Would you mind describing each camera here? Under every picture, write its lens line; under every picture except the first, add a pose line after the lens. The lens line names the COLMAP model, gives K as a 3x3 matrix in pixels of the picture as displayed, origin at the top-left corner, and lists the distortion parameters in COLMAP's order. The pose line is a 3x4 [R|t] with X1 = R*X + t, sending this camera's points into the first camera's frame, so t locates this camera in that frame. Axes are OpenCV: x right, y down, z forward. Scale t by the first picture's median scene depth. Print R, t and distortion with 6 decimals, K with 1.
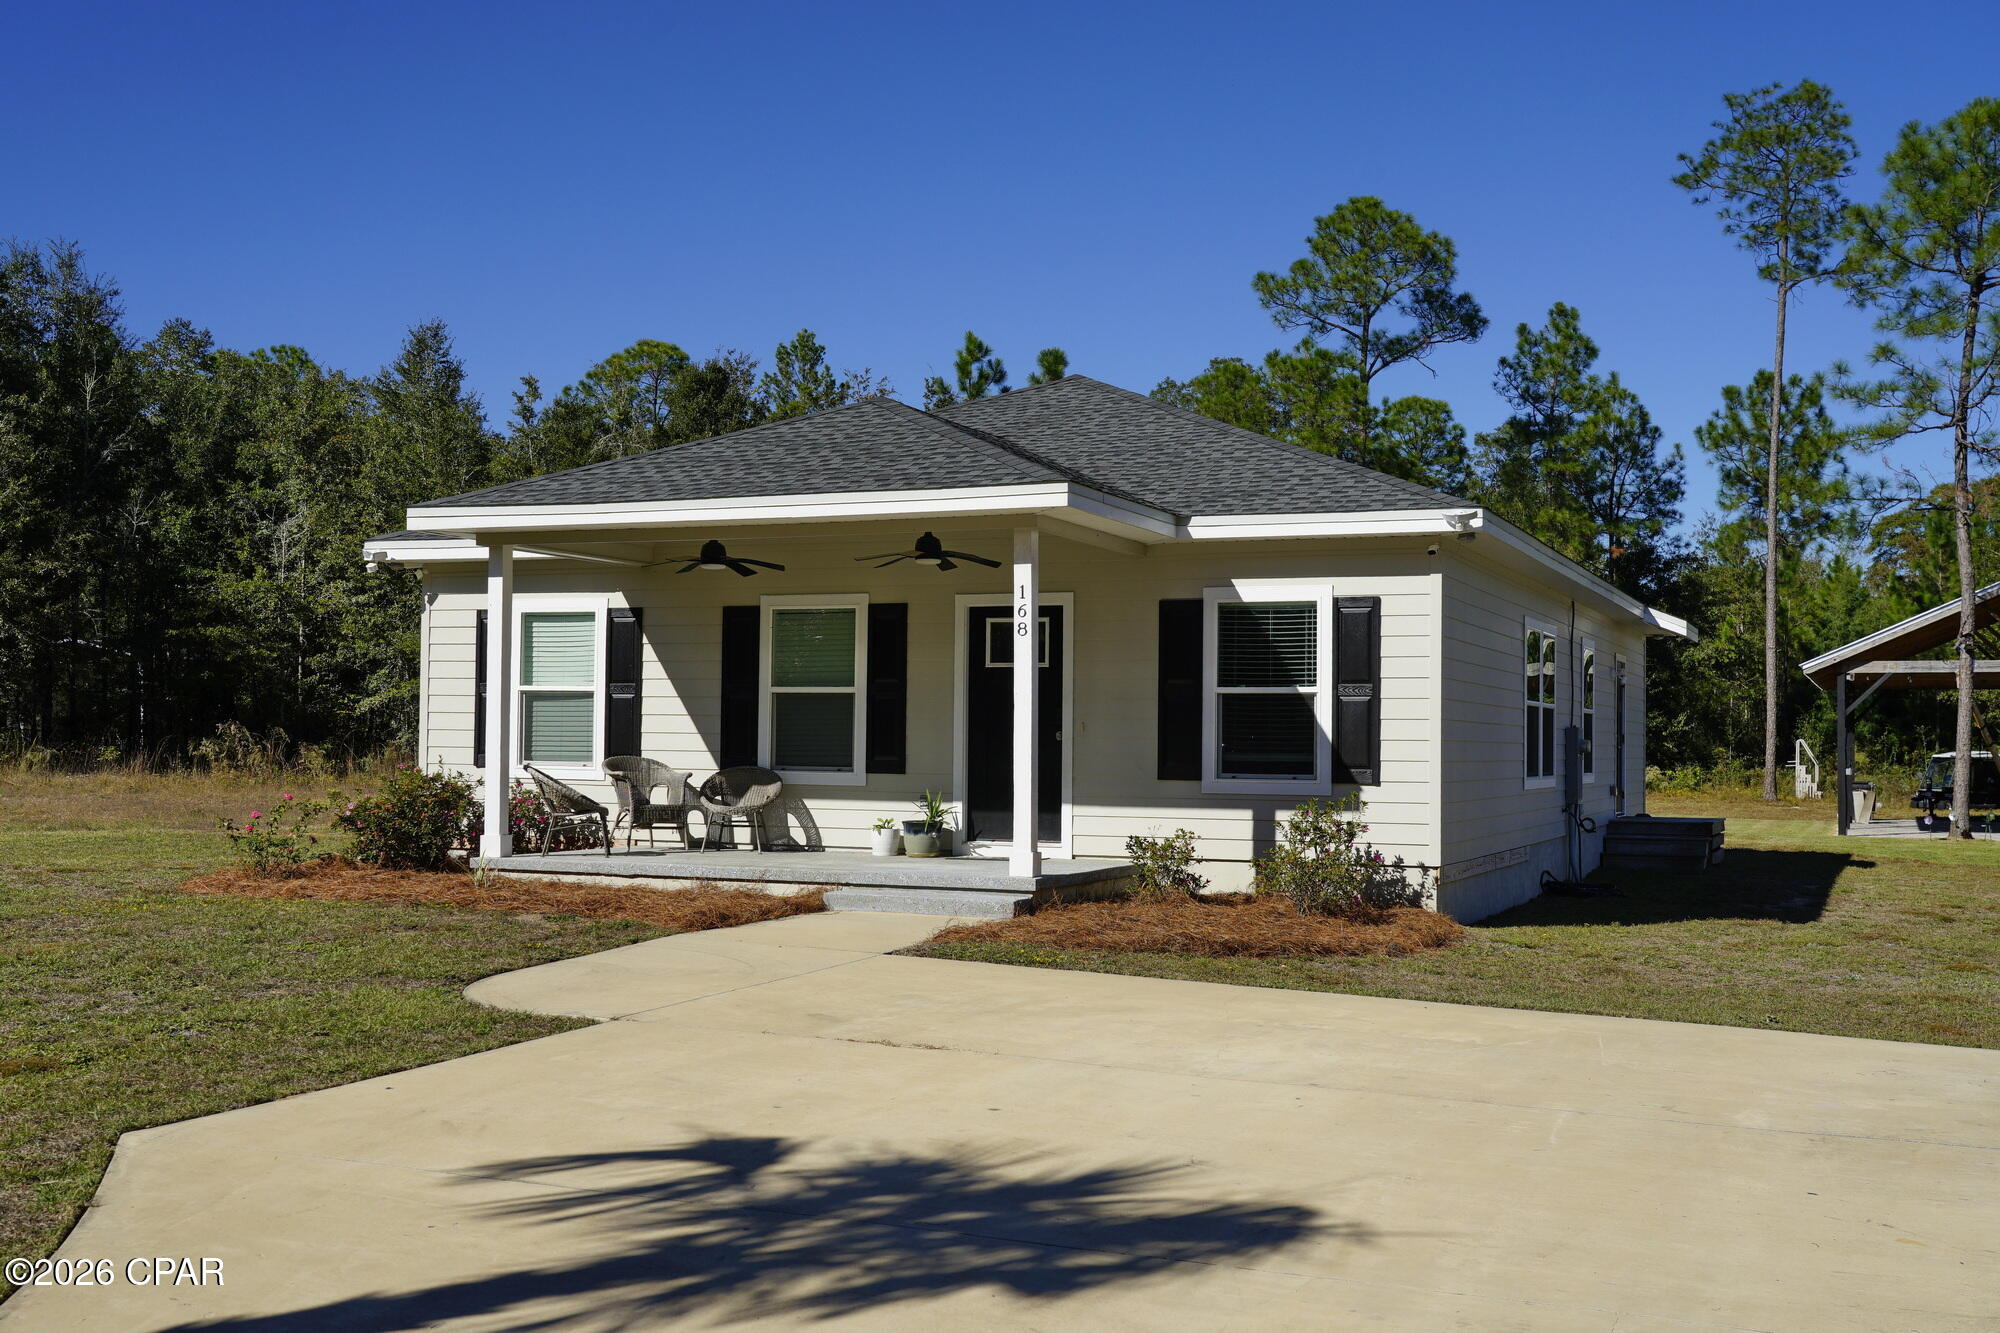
lens RADIAL K [[2054.4, 0, 1000.0], [0, 2054.4, 666.5], [0, 0, 1]] dist [0.044995, 0.001880]
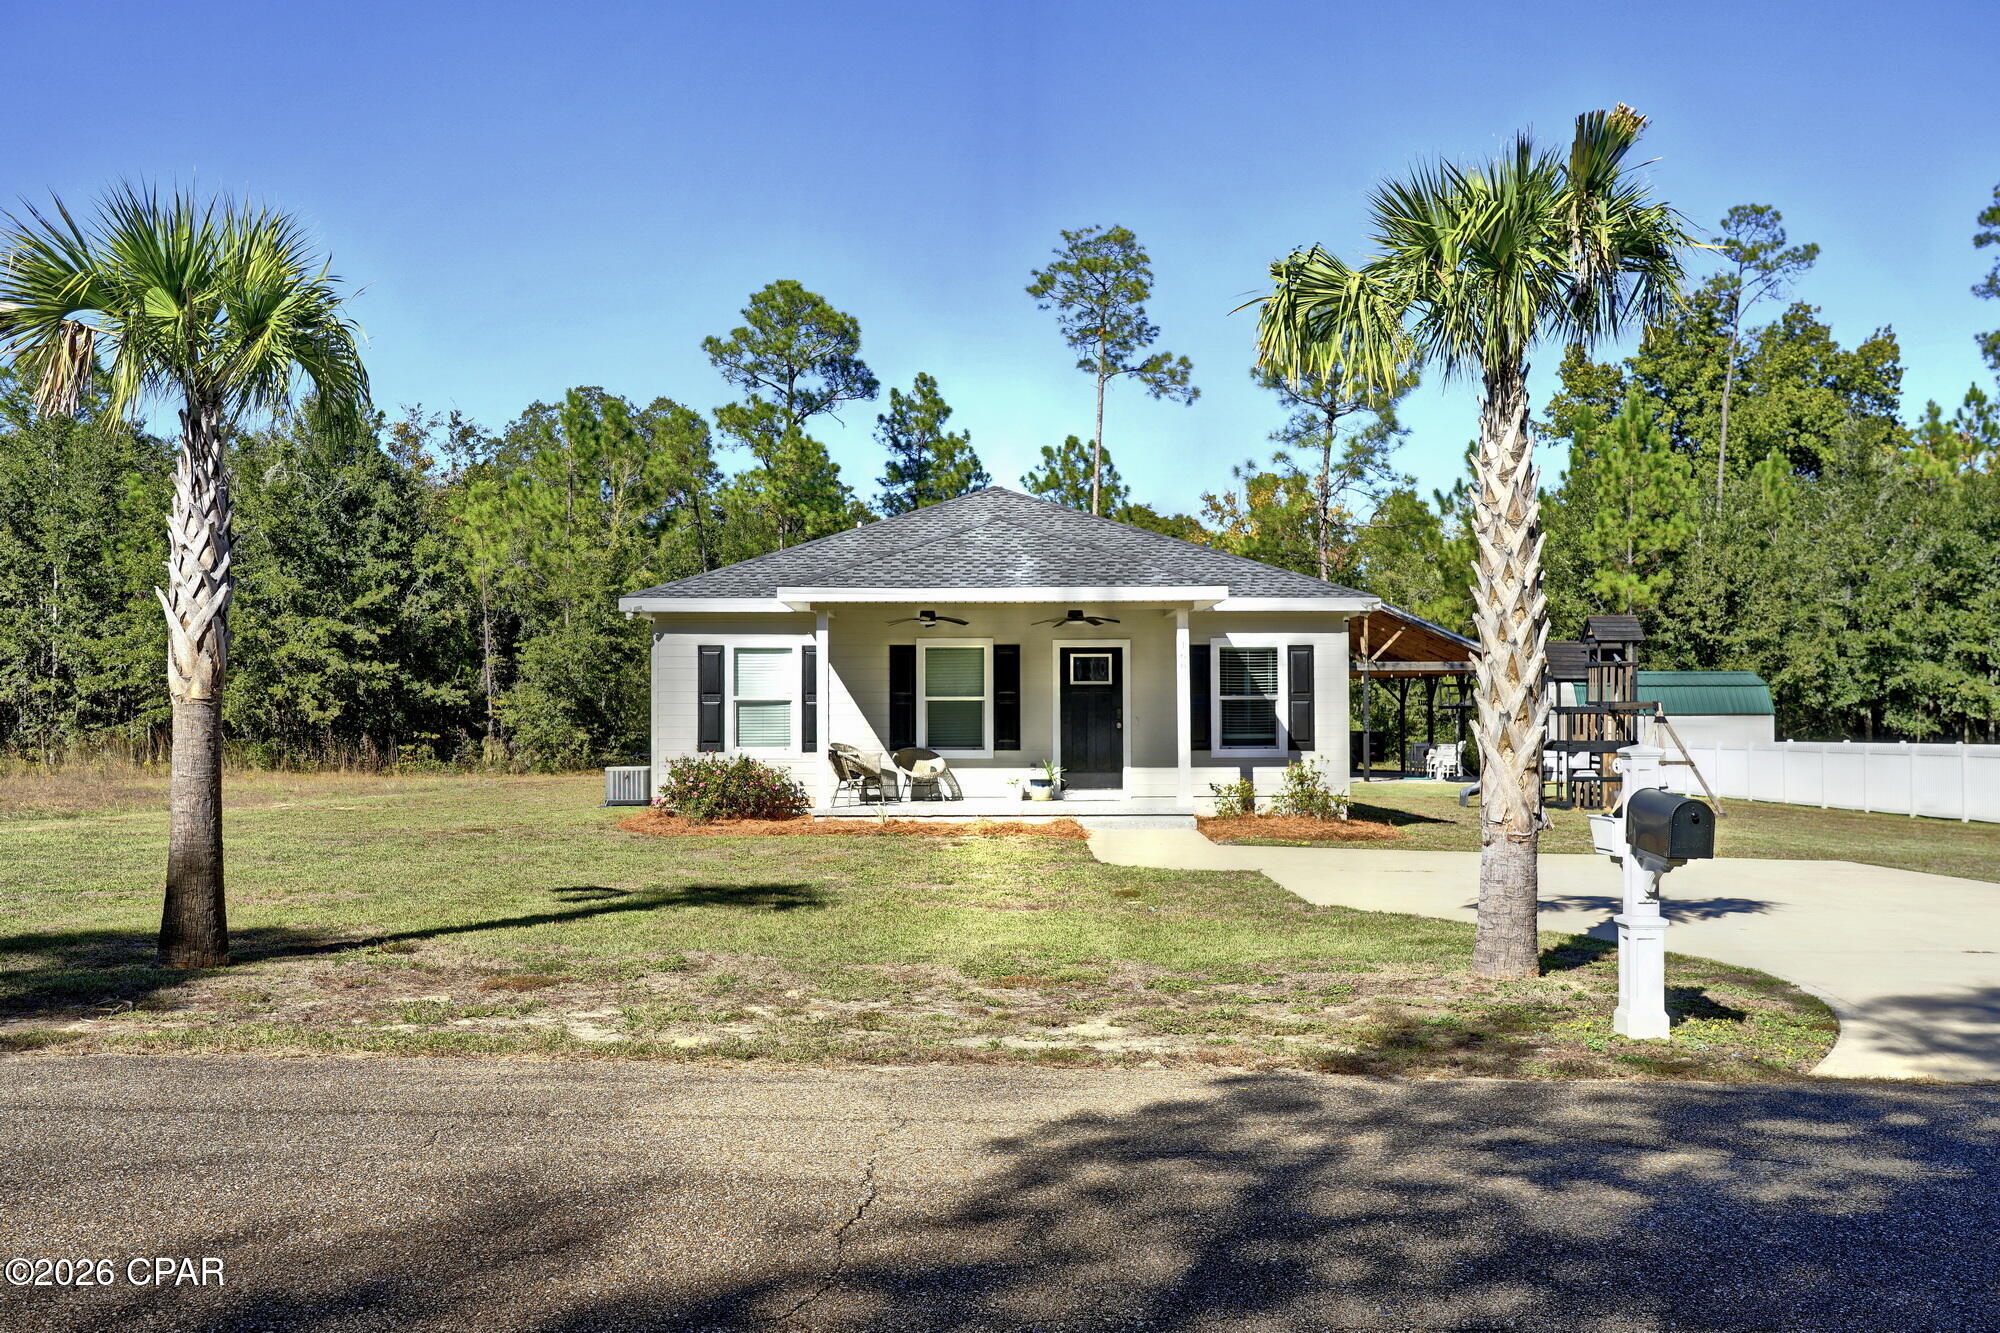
lens RADIAL K [[1848.4, 0, 1000.0], [0, 1848.4, 666.5], [0, 0, 1]] dist [0.037027, -0.007424]
pose [[0.919157, -0.002820, 0.393882, -0.594214], [-0.001021, 0.999954, 0.009541, -0.025869], [-0.393890, -0.009172, 0.919112, -0.306796]]
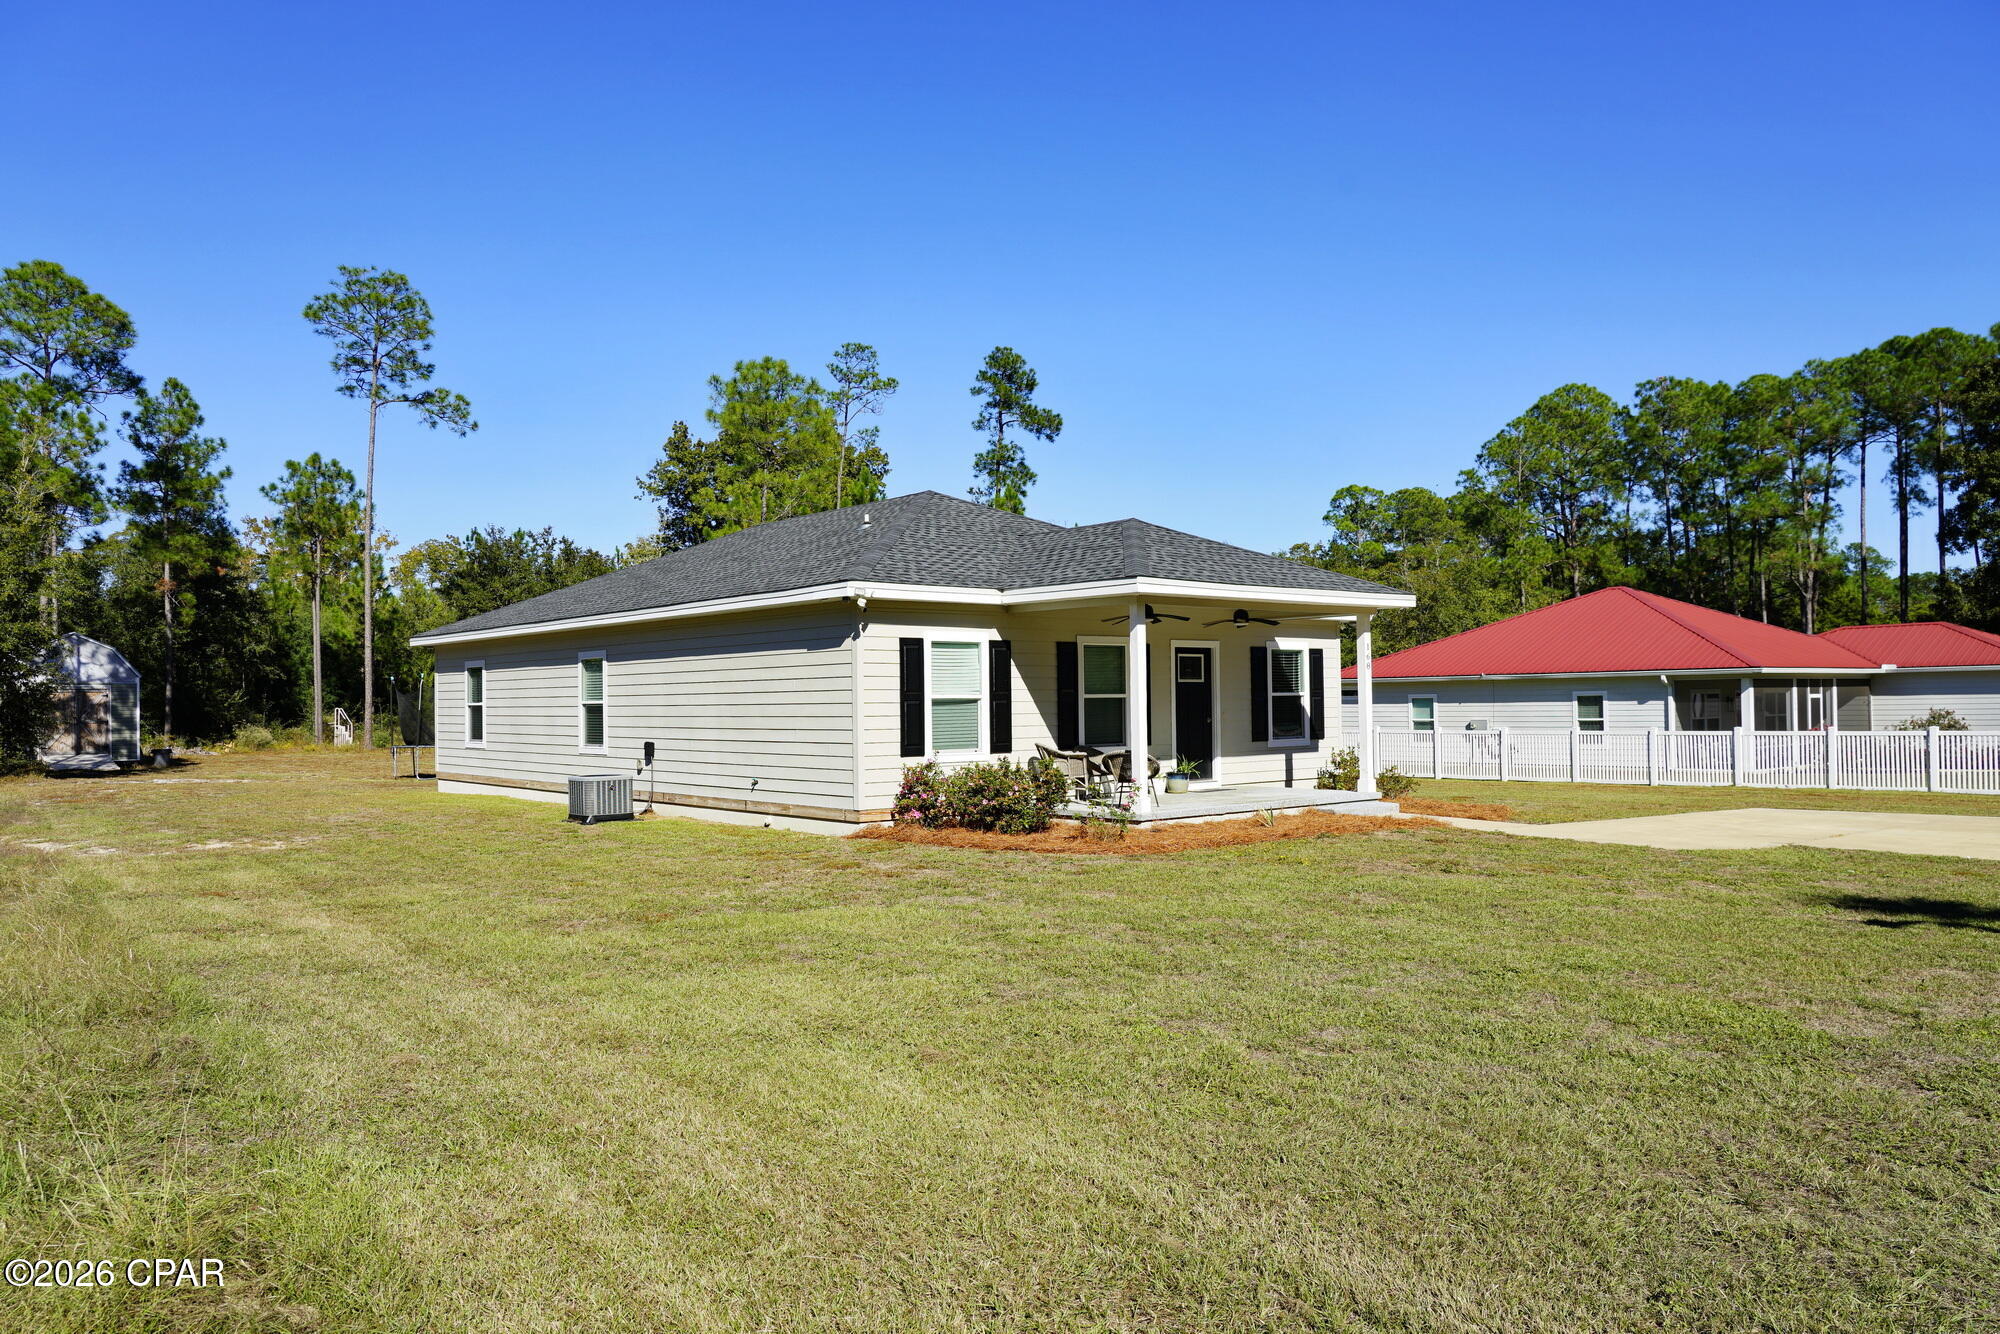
lens RADIAL K [[1348.1, 0, 1000.0], [0, 1348.1, 667.0], [0, 0, 1]] dist [-0.002675, -0.002849]
pose [[0.466412, 0.004531, 0.884556, -1.013912], [-0.014861, 0.999886, 0.002714, -0.012192], [-0.884443, -0.014411, 0.466426, 0.560892]]
